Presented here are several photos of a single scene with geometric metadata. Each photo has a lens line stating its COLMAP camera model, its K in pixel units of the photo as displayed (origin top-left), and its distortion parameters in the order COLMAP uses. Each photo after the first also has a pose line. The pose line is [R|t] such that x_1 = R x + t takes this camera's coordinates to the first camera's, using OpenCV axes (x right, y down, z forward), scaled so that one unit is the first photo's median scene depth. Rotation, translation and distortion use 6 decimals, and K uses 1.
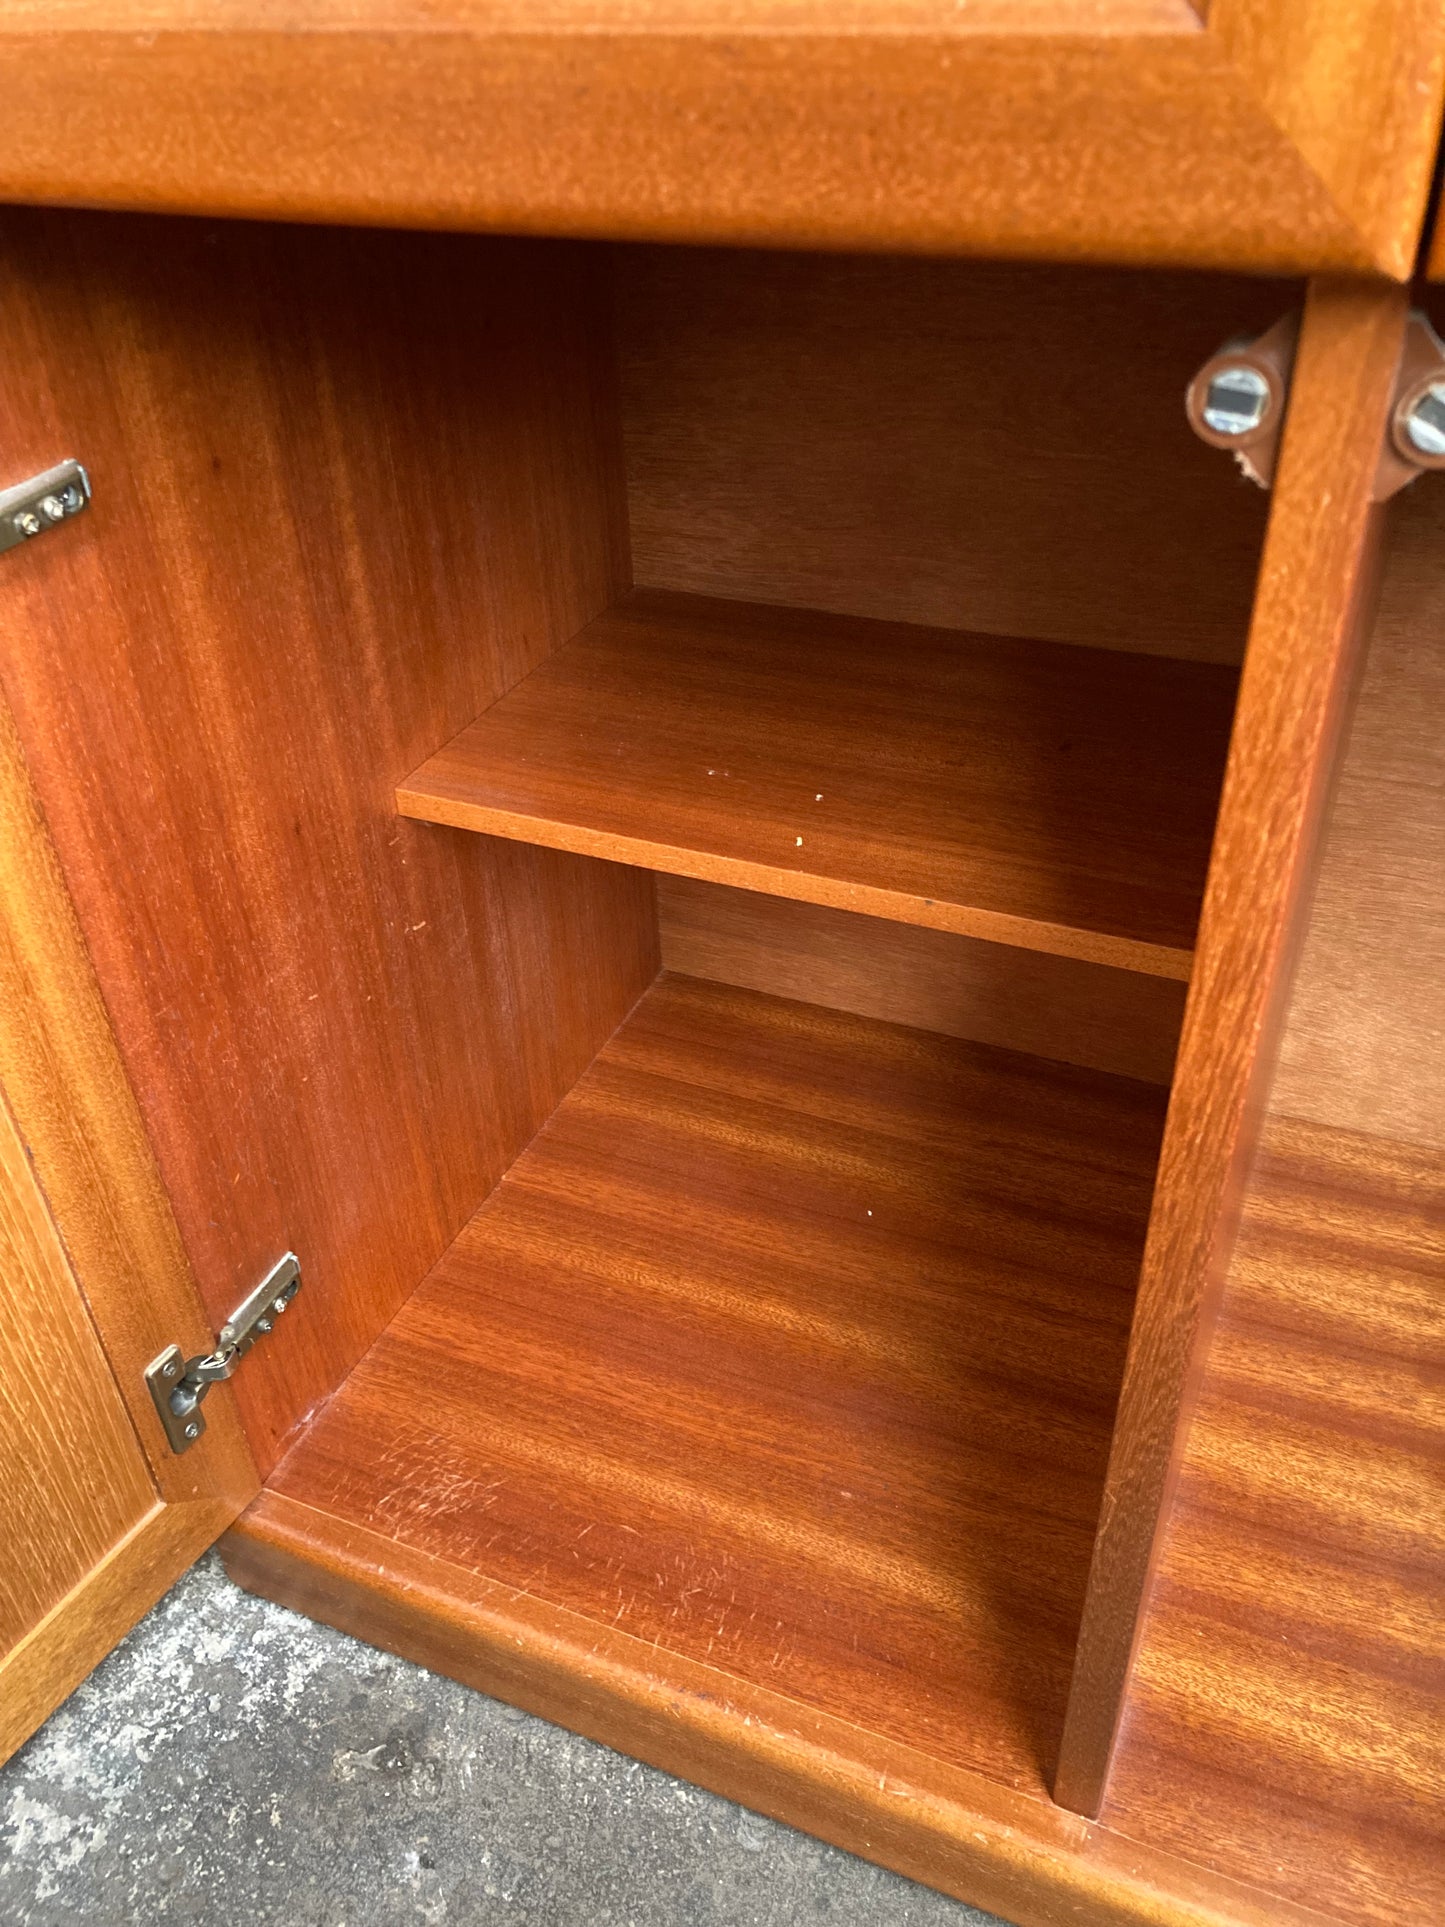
lens RADIAL K [[1582.7, 0, 704.9], [0, 1582.7, 955.6], [0, 0, 1]] dist [0.025547, -0.015651]
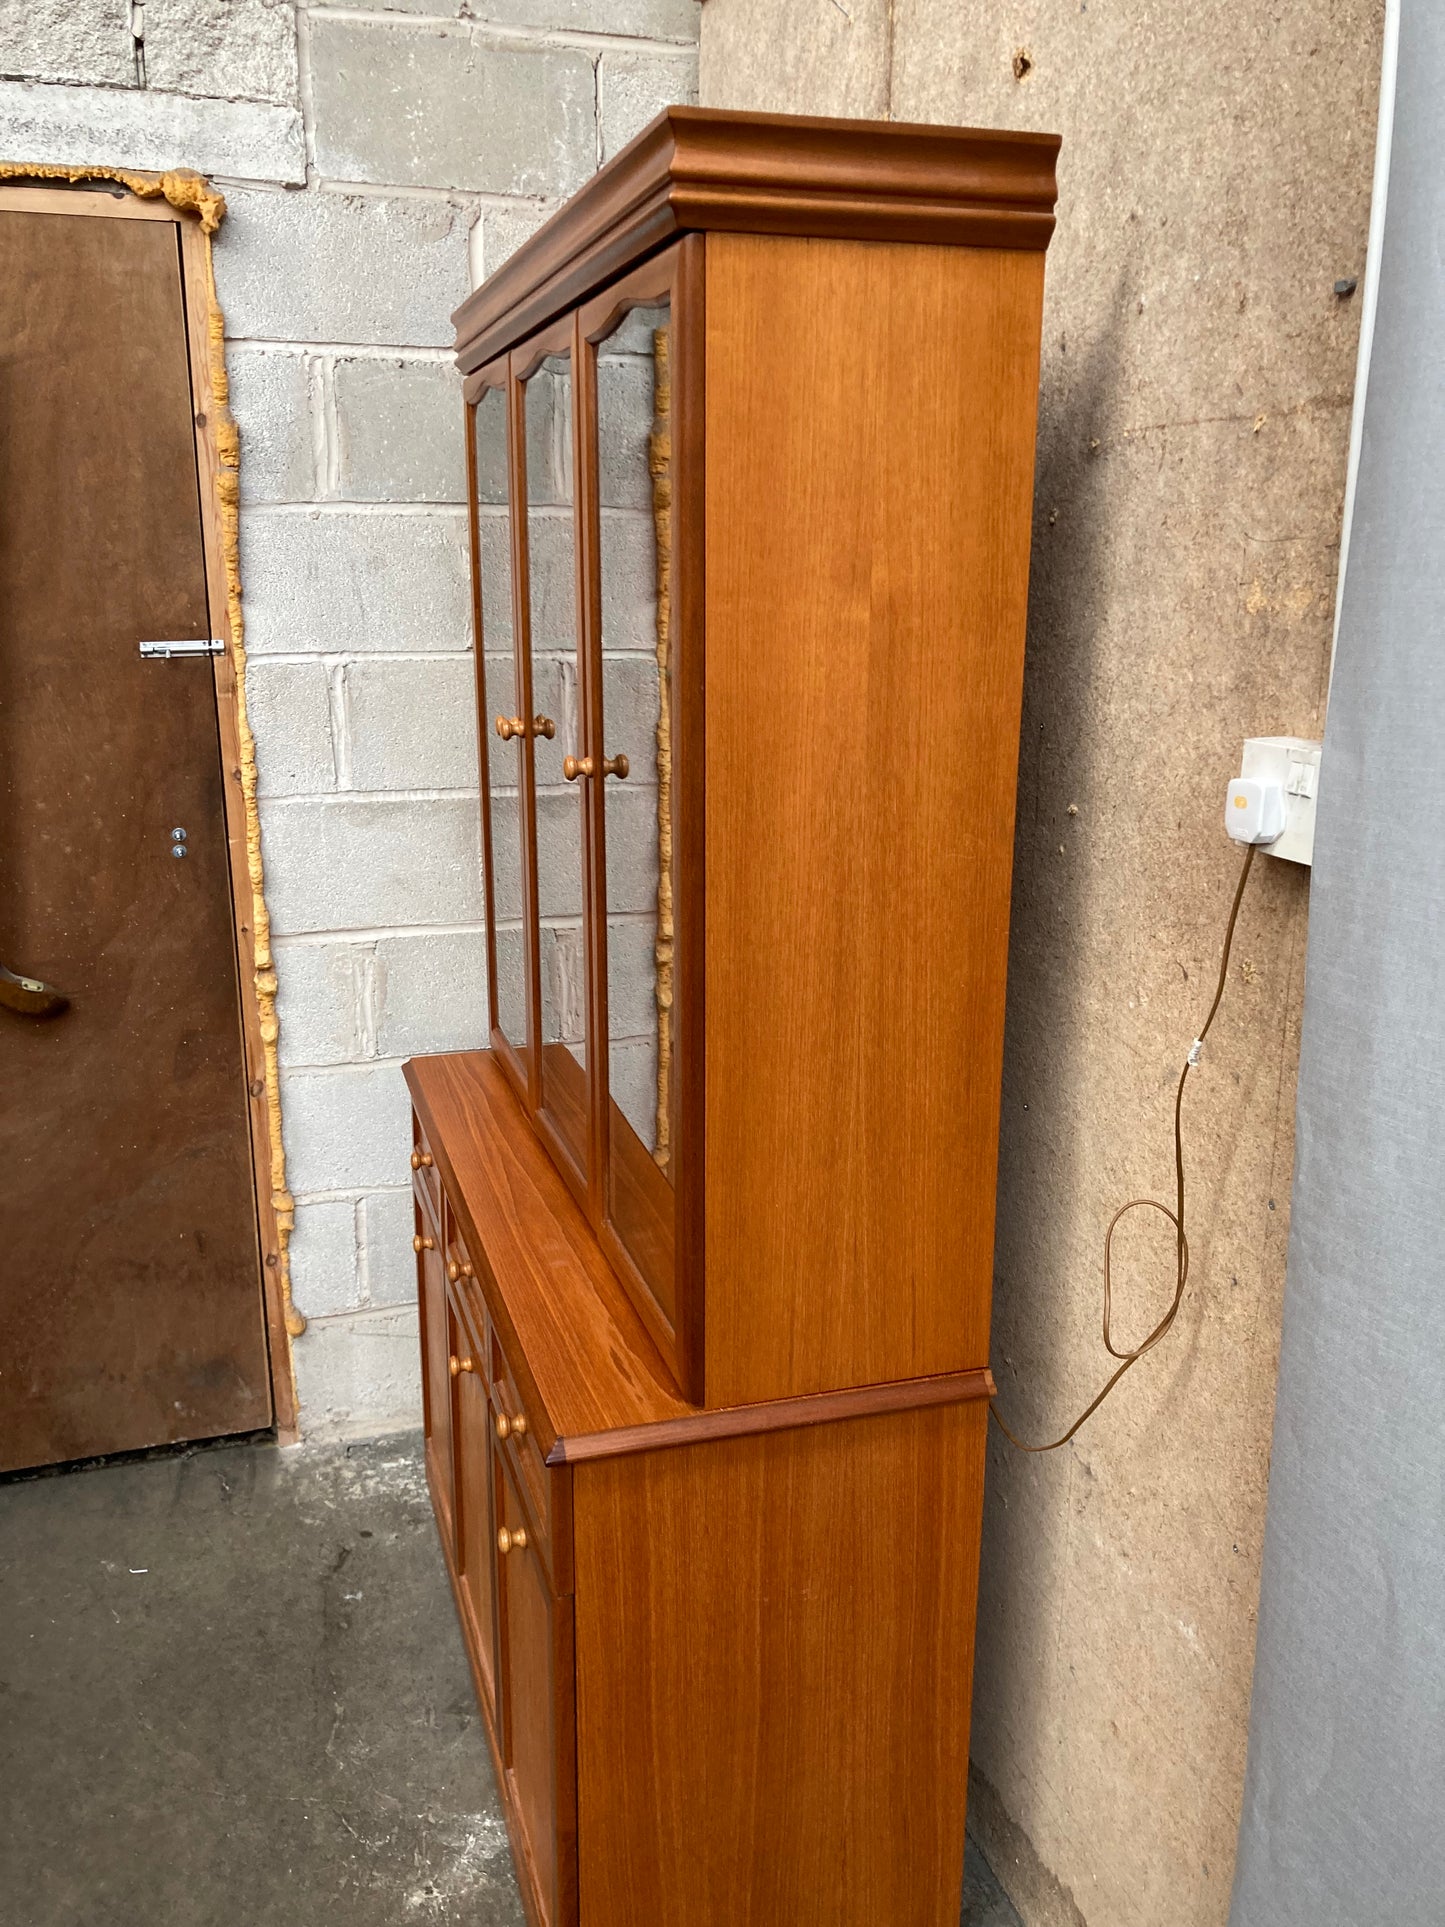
lens RADIAL K [[1582.7, 0, 707.0], [0, 1582.7, 964.7], [0, 0, 1]] dist [0.025547, -0.015651]
pose [[0.653078, 0.235248, -0.719825, 2.866467], [-0.467796, 0.872810, -0.139174, -0.506674], [0.595530, 0.427623, 0.680061, -1.879304]]
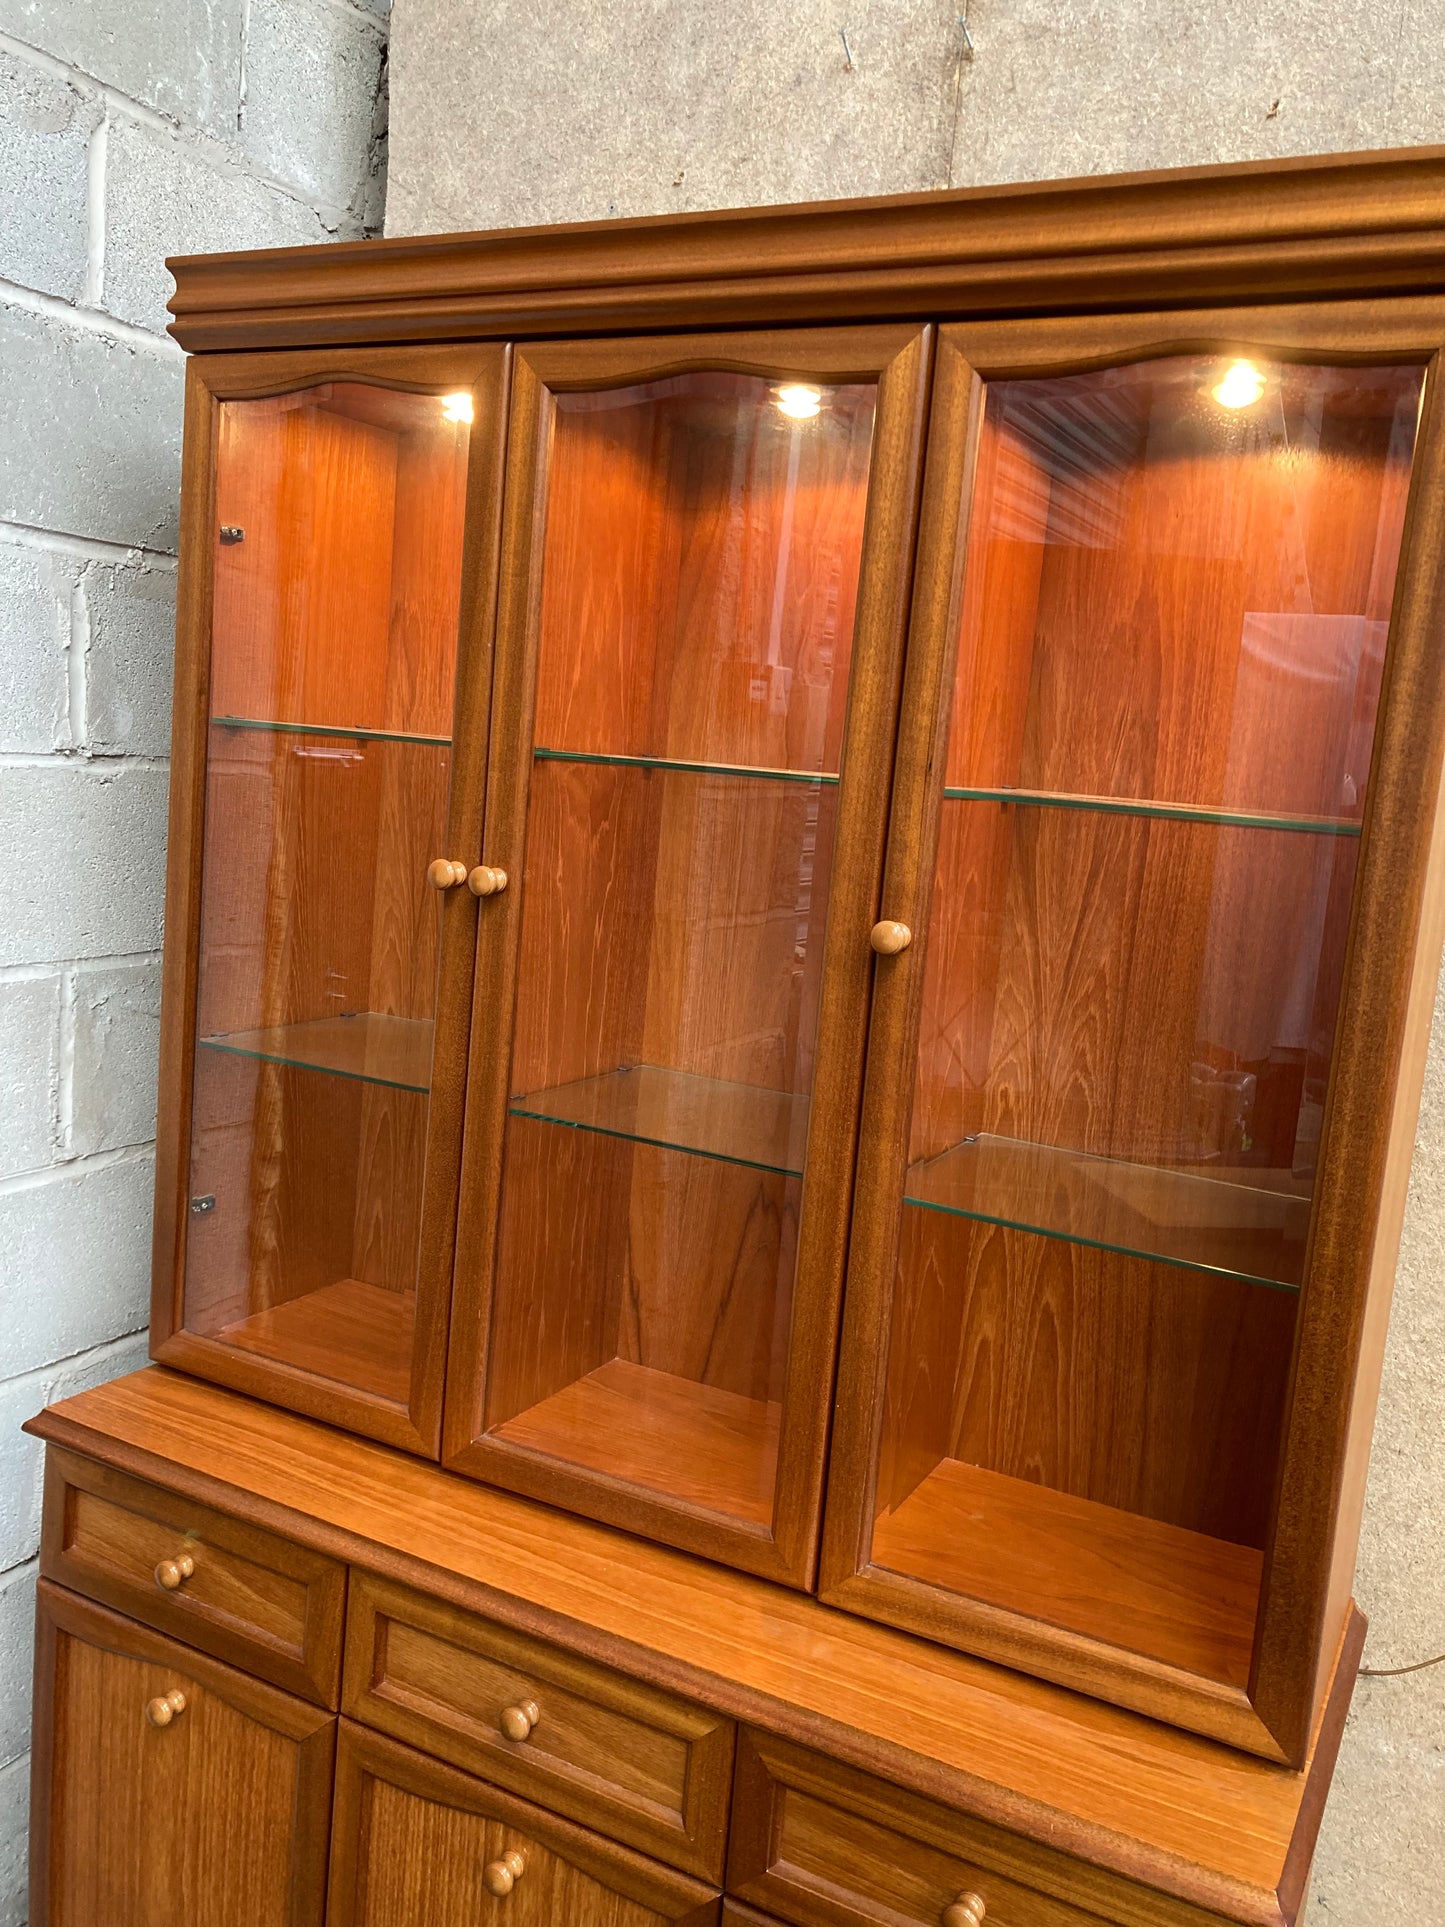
lens RADIAL K [[1582.7, 0, 711.1], [0, 1582.7, 943.5], [0, 0, 1]] dist [0.025547, -0.015651]
pose [[0.989438, 0.134657, -0.053668, 0.653212], [-0.143984, 0.870118, -0.471343, -0.128166], [-0.016772, 0.474092, 0.880316, -2.024193]]
